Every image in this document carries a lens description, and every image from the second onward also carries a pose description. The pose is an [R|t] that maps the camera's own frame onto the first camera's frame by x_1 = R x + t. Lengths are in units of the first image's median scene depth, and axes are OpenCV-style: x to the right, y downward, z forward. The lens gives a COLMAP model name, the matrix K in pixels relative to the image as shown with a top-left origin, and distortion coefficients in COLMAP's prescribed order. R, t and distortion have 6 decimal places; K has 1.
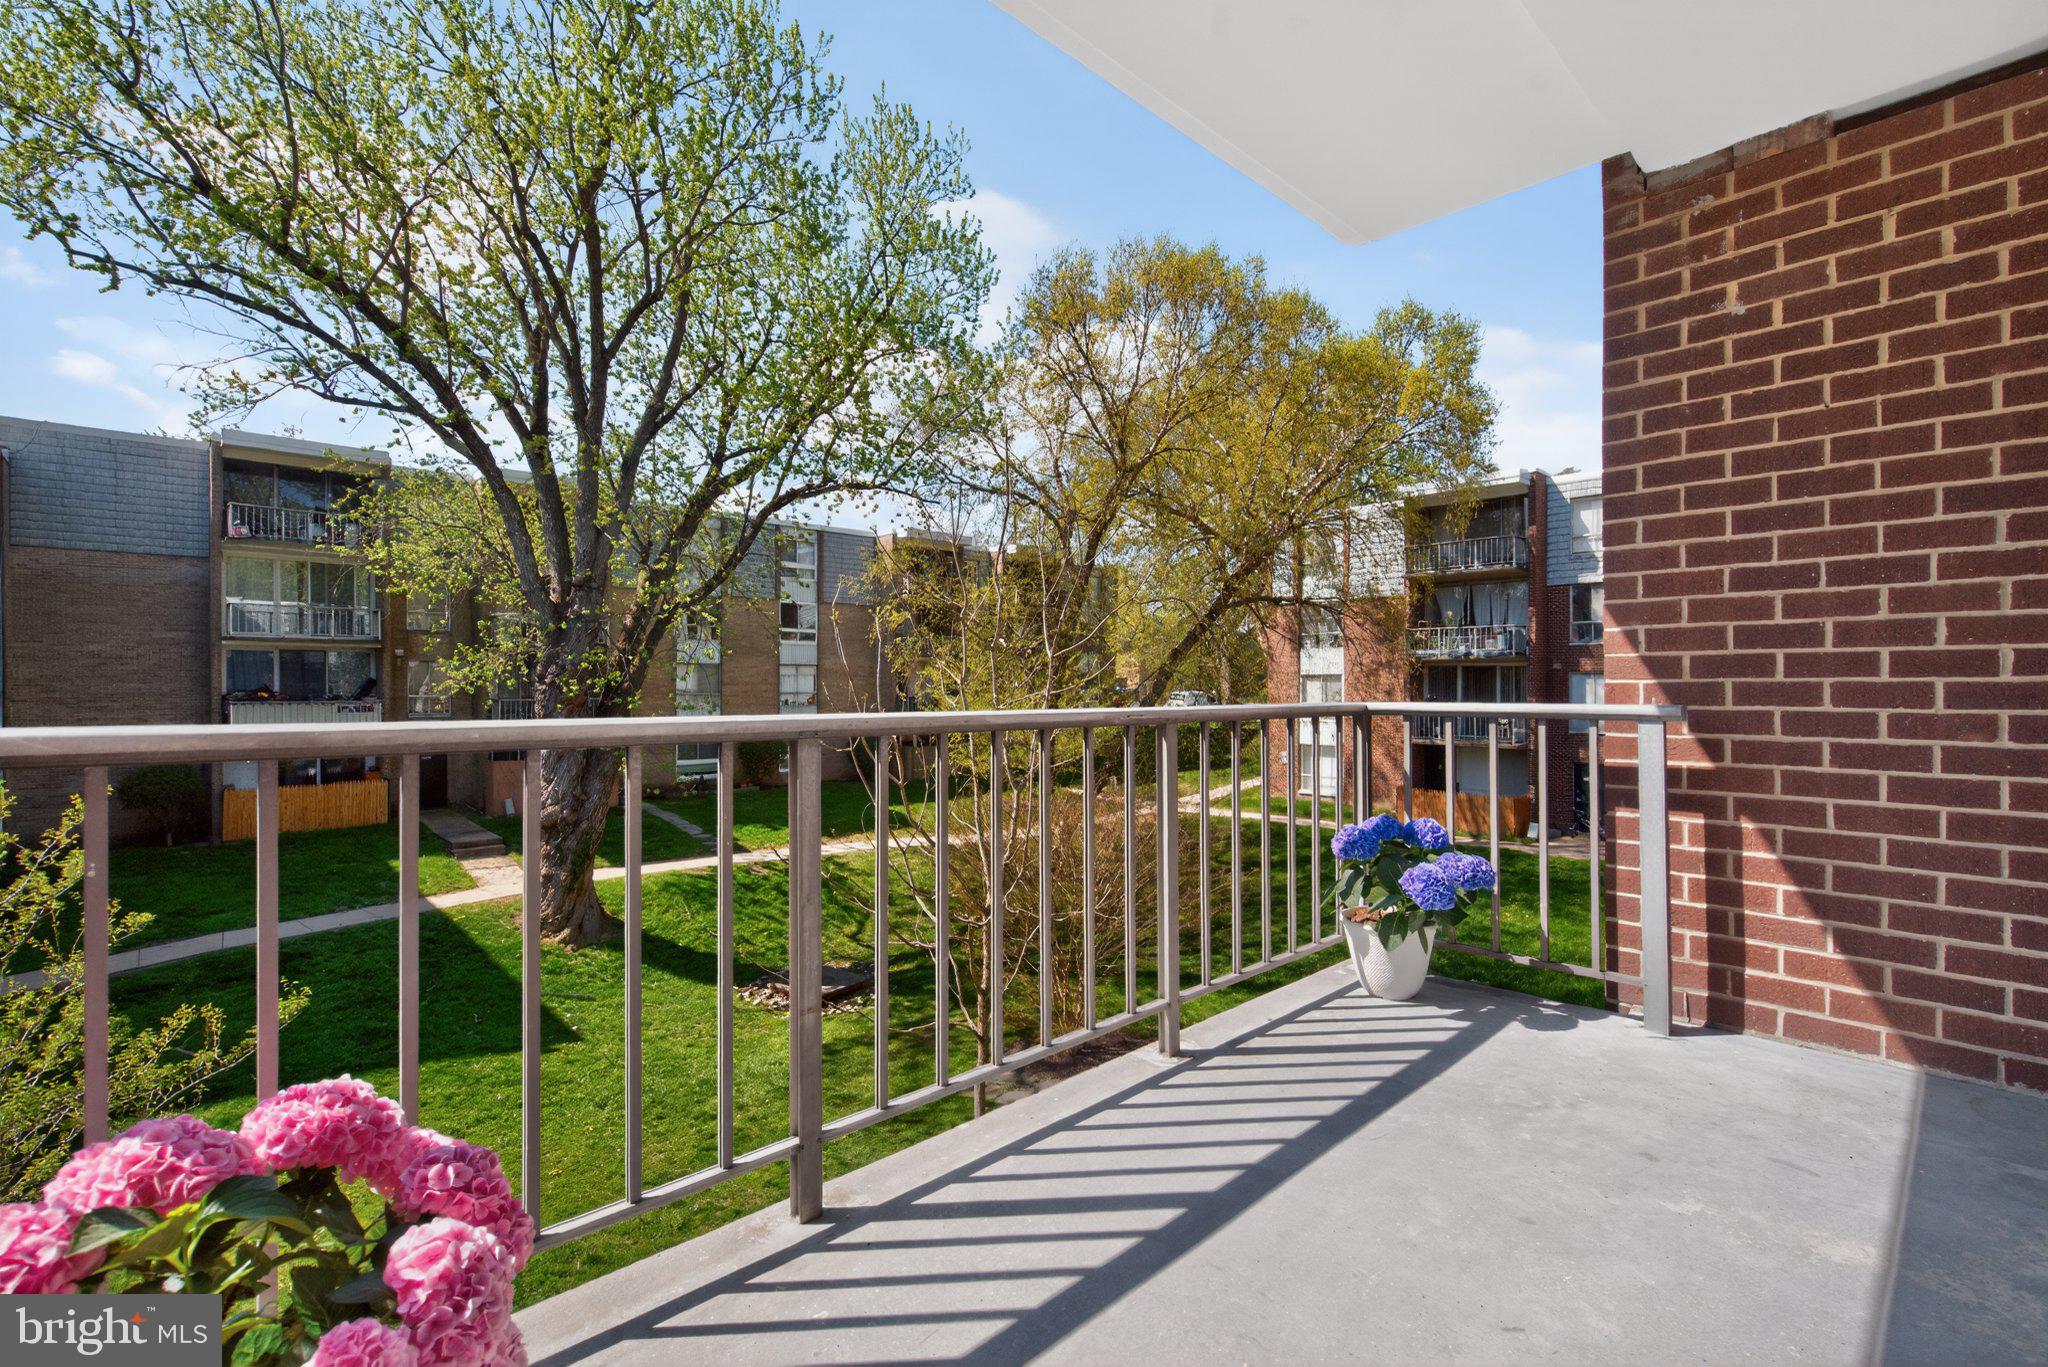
lens RADIAL K [[926.9, 0, 1032.6], [0, 926.9, 683.7], [0, 0, 1]] dist [0.009899, -0.000124]
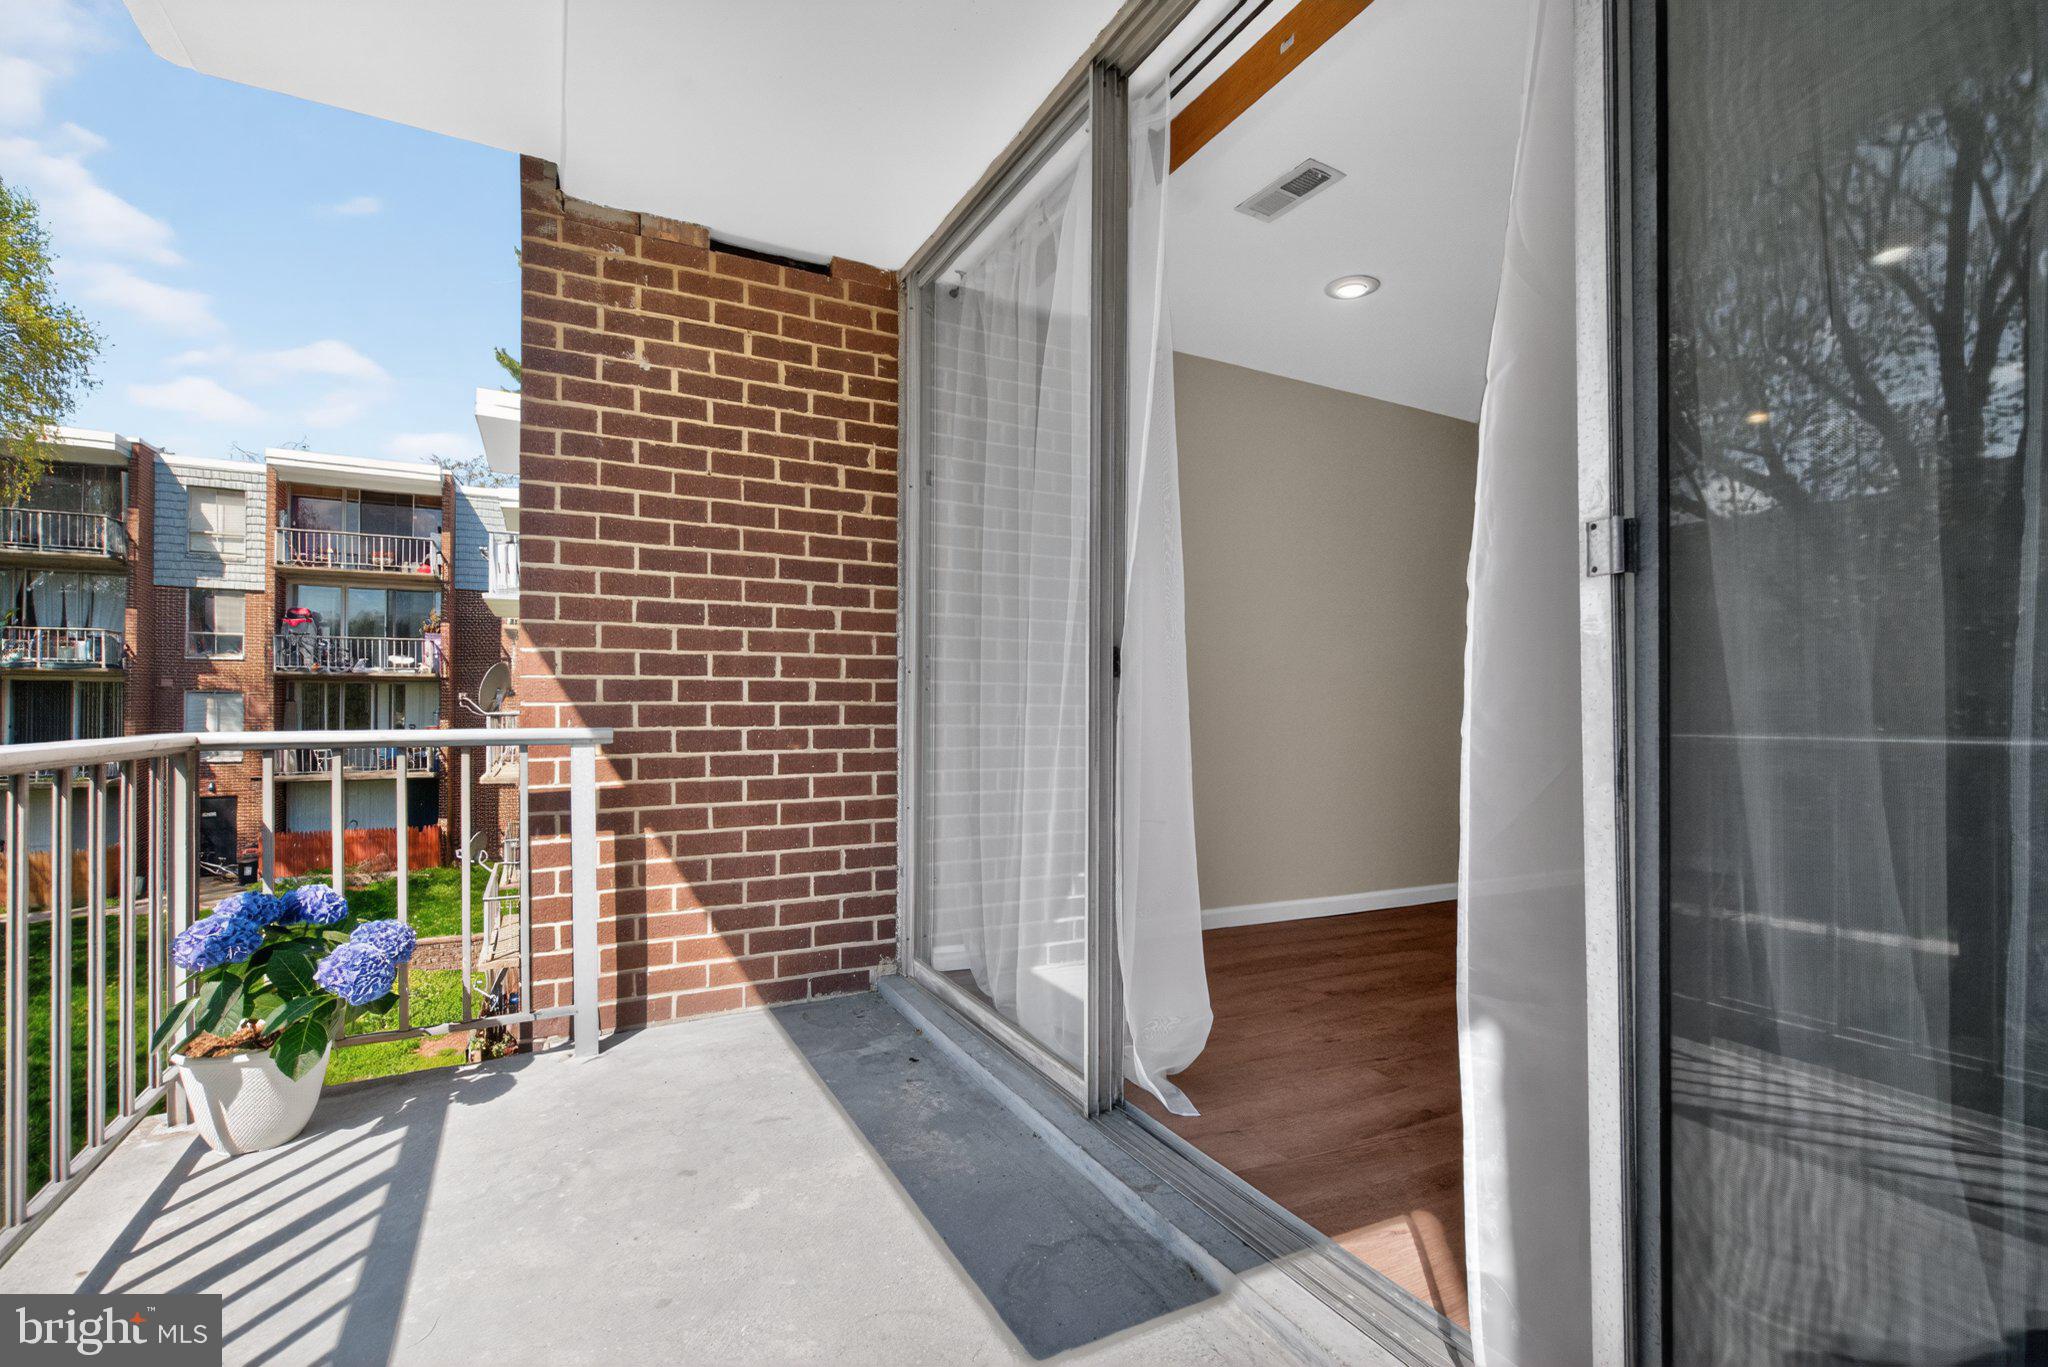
lens RADIAL K [[926.9, 0, 1026.4], [0, 926.9, 694.5], [0, 0, 1]] dist [0.009899, -0.000124]
pose [[0.291603, 0.012554, 0.956457, -0.150998], [-0.002422, 0.999920, -0.012386, -0.001929], [-0.956536, 0.001295, 0.291610, 0.253323]]
